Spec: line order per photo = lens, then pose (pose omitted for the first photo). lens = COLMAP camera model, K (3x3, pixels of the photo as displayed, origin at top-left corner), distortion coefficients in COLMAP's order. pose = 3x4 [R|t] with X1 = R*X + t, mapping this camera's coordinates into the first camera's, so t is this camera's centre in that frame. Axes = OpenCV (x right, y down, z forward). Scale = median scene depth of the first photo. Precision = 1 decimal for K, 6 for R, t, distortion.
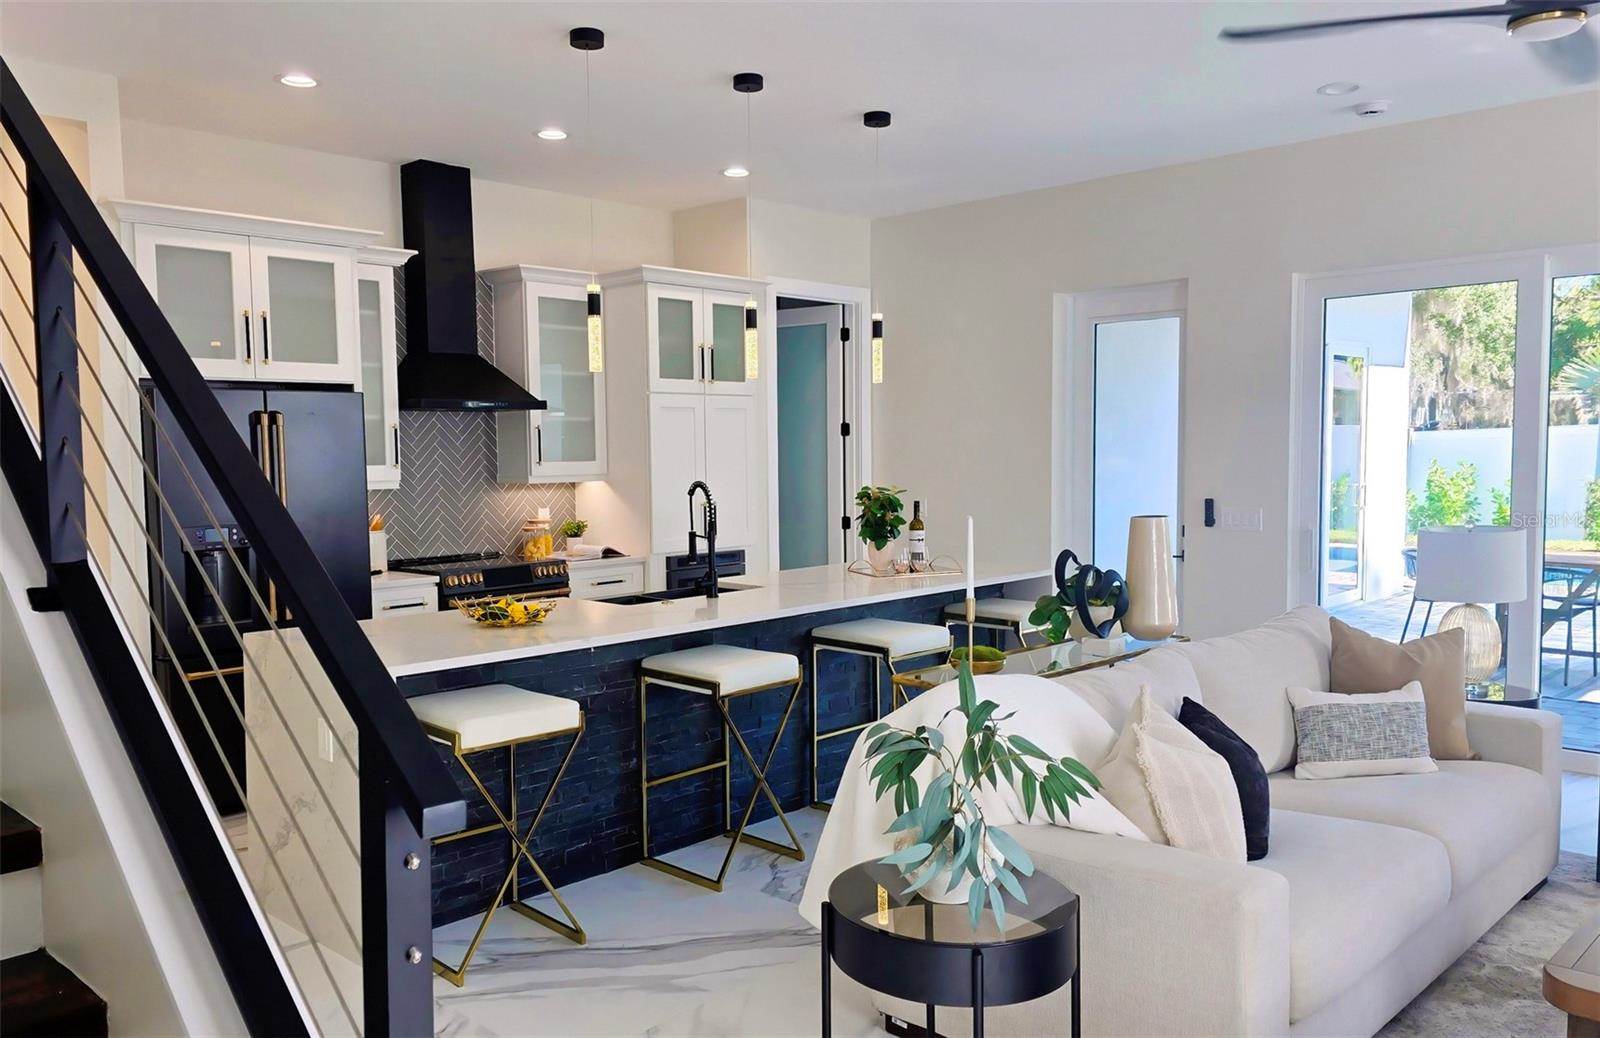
lens RADIAL K [[1232.5, 0, 756.9], [0, 1232.5, 541.6], [0, 0, 1]] dist [0.082317, -0.055238]
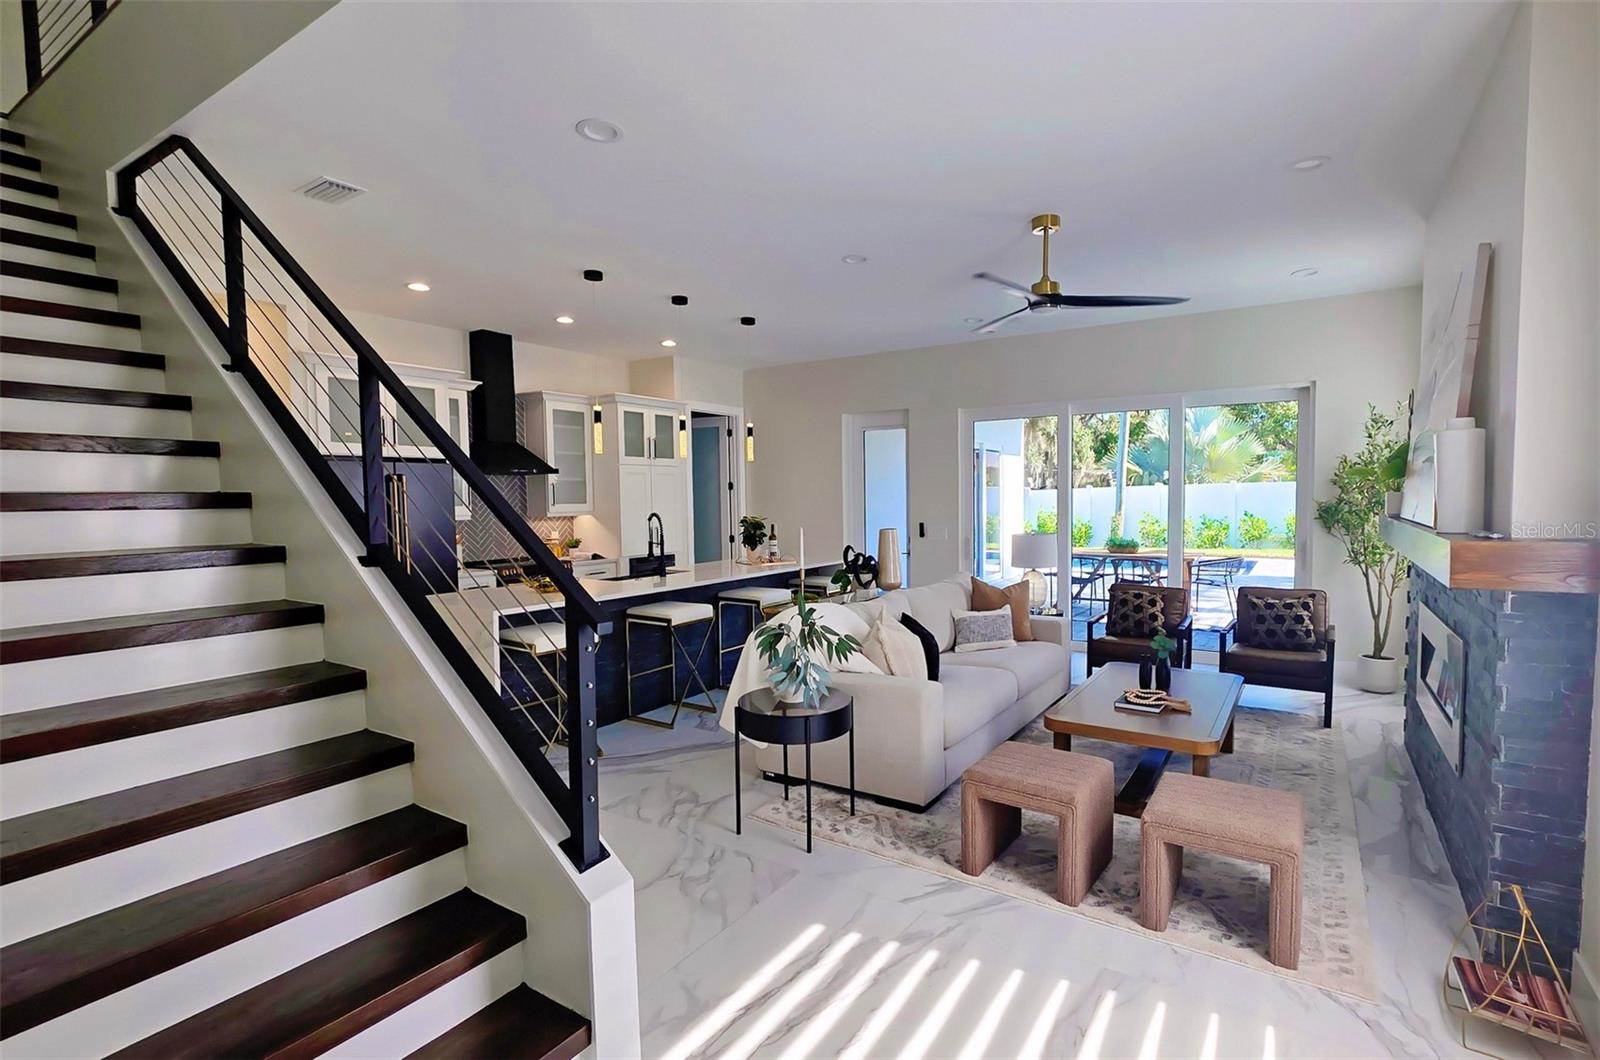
lens RADIAL K [[755.1, 0, 835.1], [0, 755.1, 540.0], [0, 0, 1]] dist [0.002910, -0.000403]
pose [[0.976350, -0.012013, 0.215861, -0.028220], [0.016776, 0.999654, -0.020248, 0.018497], [-0.215543, 0.023390, 0.976214, -0.152408]]
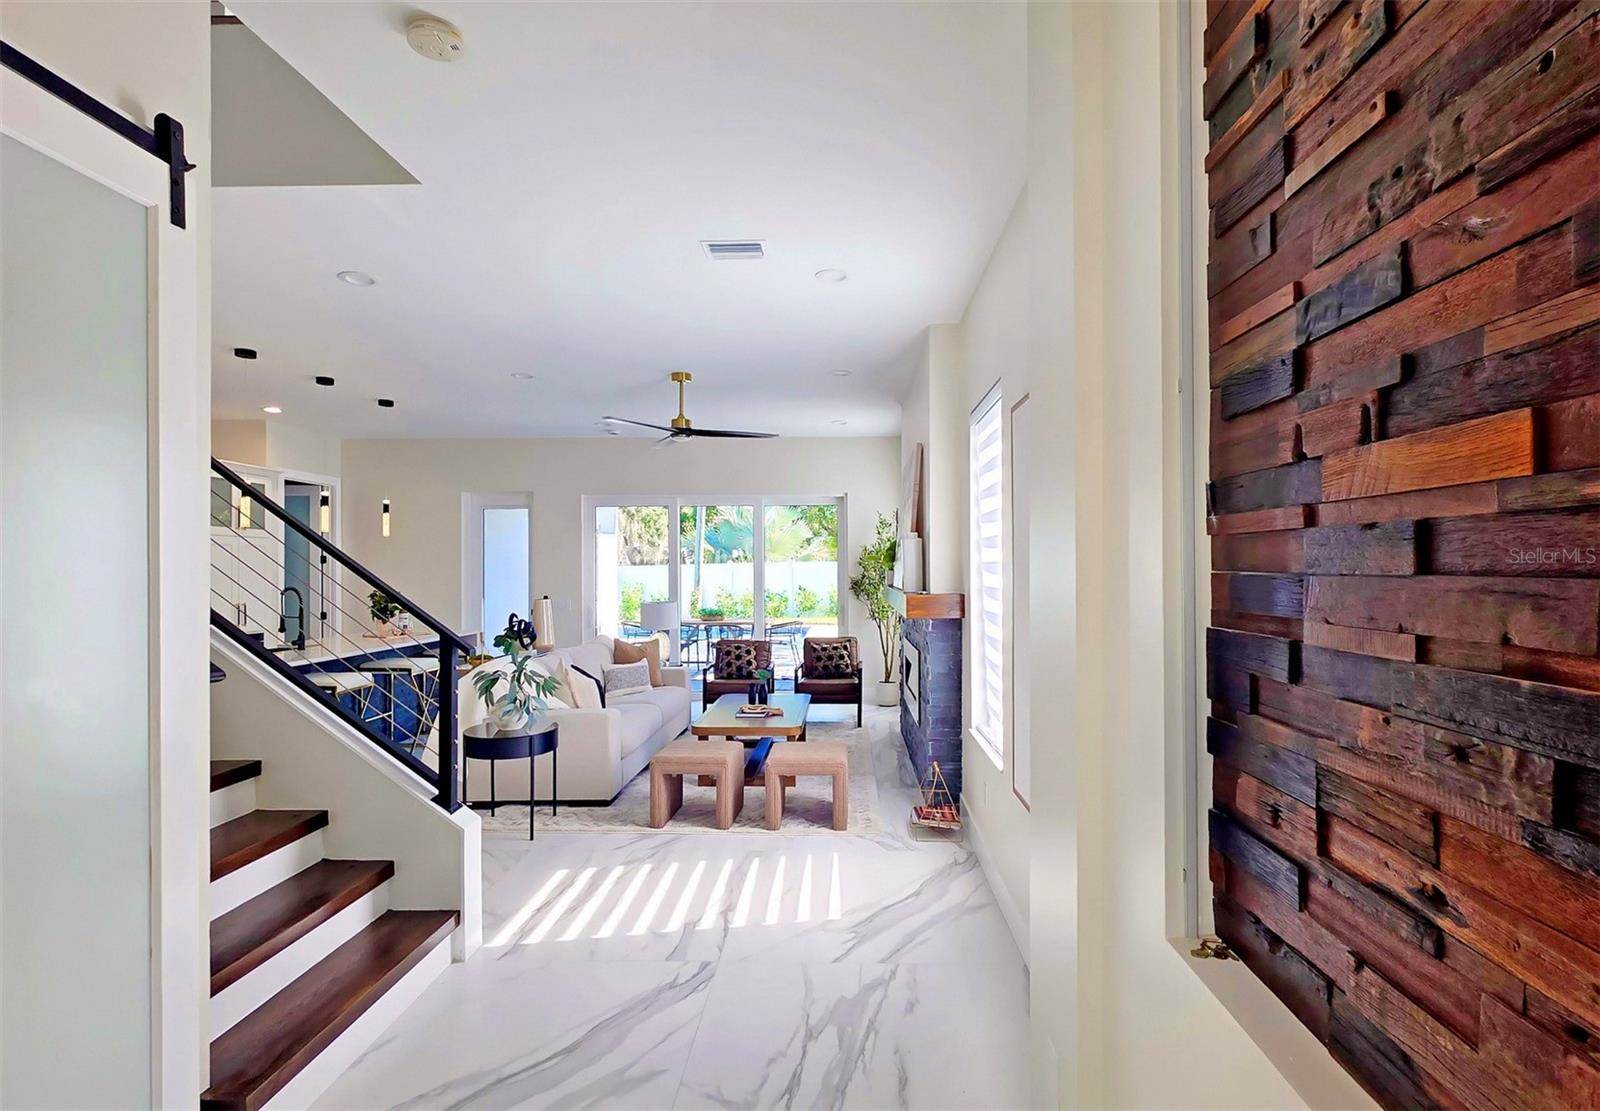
lens RADIAL K [[783.3, 0, 843.4], [0, 783.3, 563.0], [0, 0, 1]] dist [0.000454, 0.000315]
pose [[0.714245, 0.013797, 0.699760, -0.279414], [0.050641, 0.996166, -0.071330, 0.040648], [-0.698061, 0.086384, 0.710808, -0.405743]]
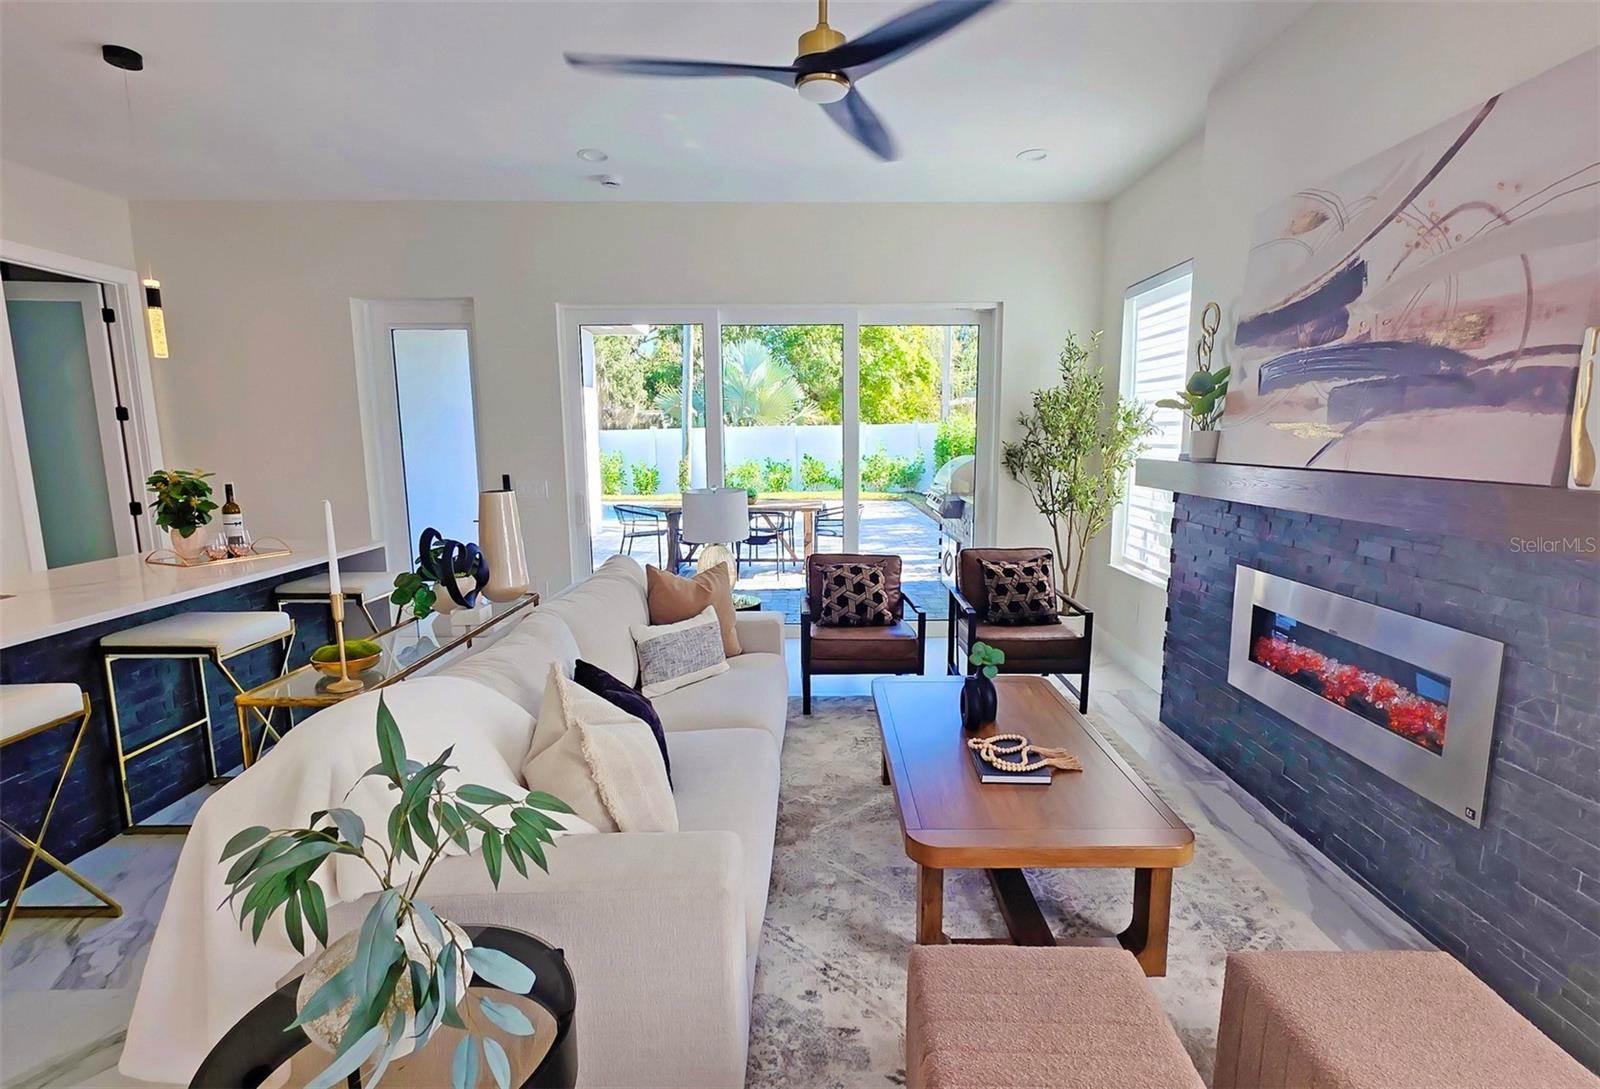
lens RADIAL K [[783.3, 0, 825.7], [0, 783.3, 554.4], [0, 0, 1]] dist [0.000454, 0.000315]
pose [[0.700029, -0.098888, 0.707235, 0.018773], [0.051674, 0.994784, 0.087947, -0.009094], [-0.712243, -0.025020, 0.701487, 0.264669]]
